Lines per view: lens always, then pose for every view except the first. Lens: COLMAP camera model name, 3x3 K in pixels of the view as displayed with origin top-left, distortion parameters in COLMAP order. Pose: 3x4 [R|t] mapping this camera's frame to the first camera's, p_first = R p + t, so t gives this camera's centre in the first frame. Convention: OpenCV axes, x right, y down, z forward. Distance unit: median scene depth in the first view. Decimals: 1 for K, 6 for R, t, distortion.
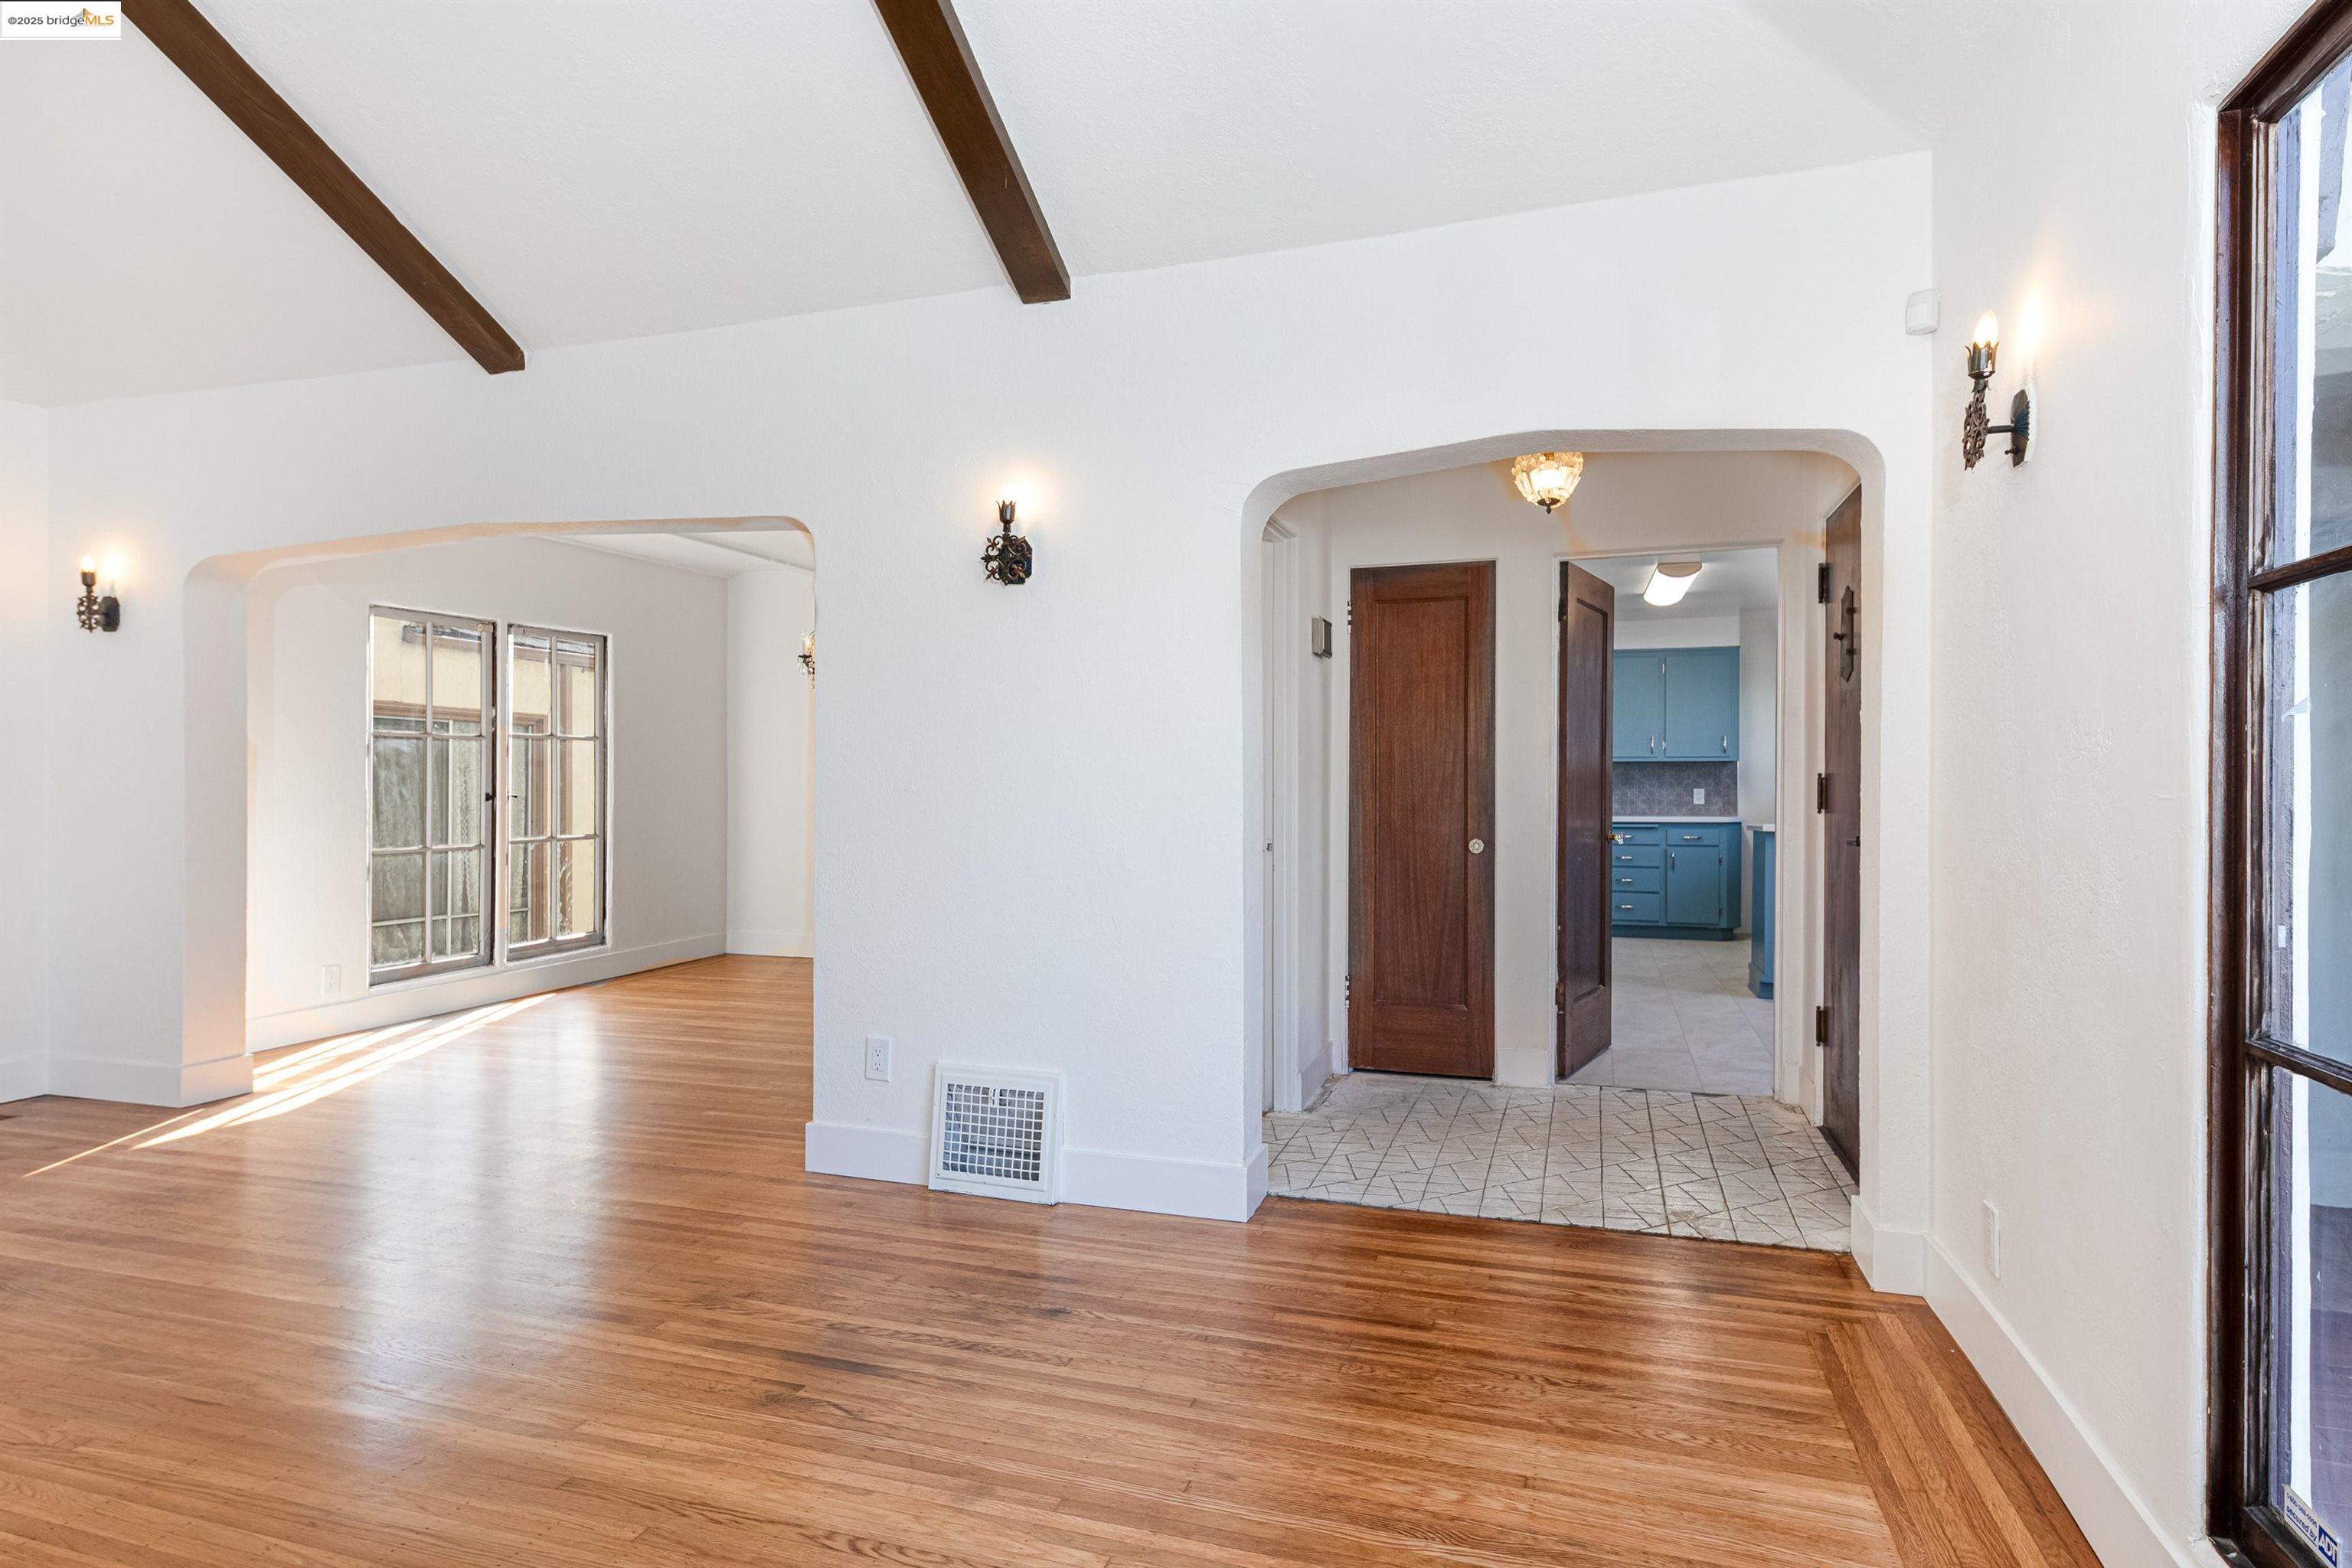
lens RADIAL K [[1278.2, 0, 1165.4], [0, 1278.2, 796.6], [0, 0, 1]] dist [0.002873, 0.000626]
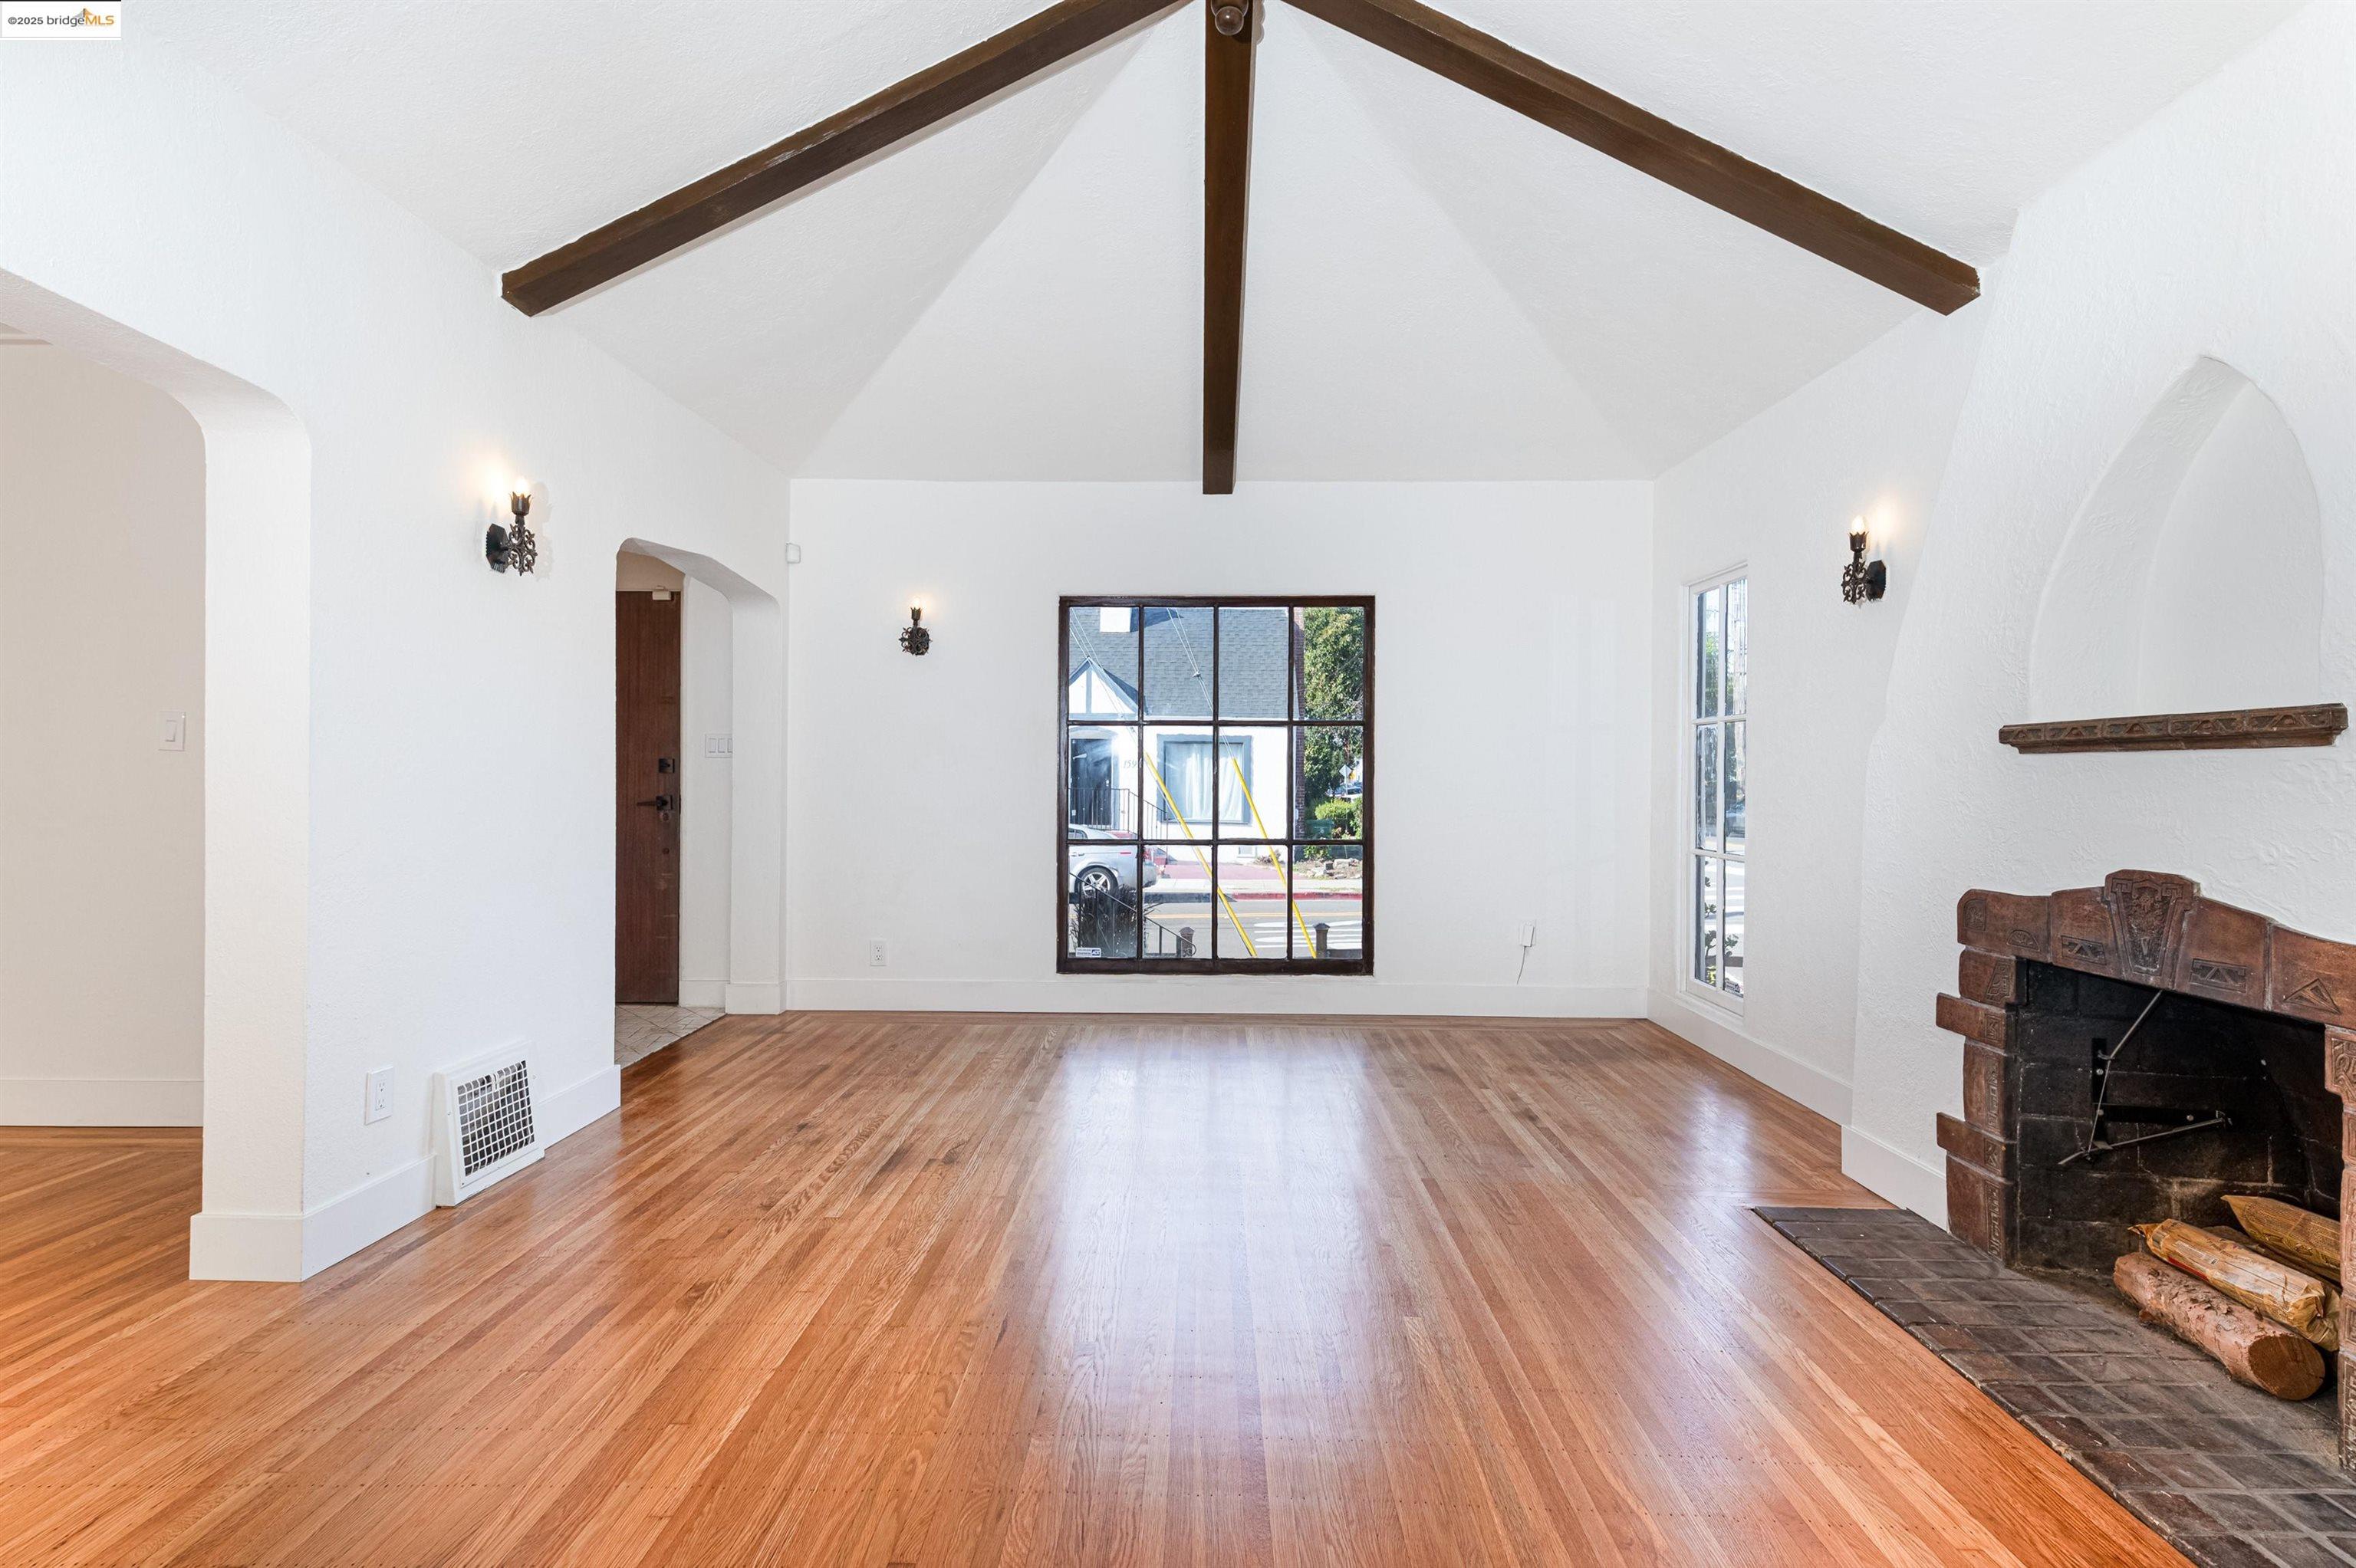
lens RADIAL K [[1116.4, 0, 1178.0], [0, 1116.4, 784.0], [0, 0, 1]] dist [0.013715, 0.000271]
pose [[-0.284328, -0.010743, 0.958667, -0.838929], [-0.000426, 0.999939, 0.011079, -0.005058], [-0.958727, 0.002742, -0.284315, 0.551972]]
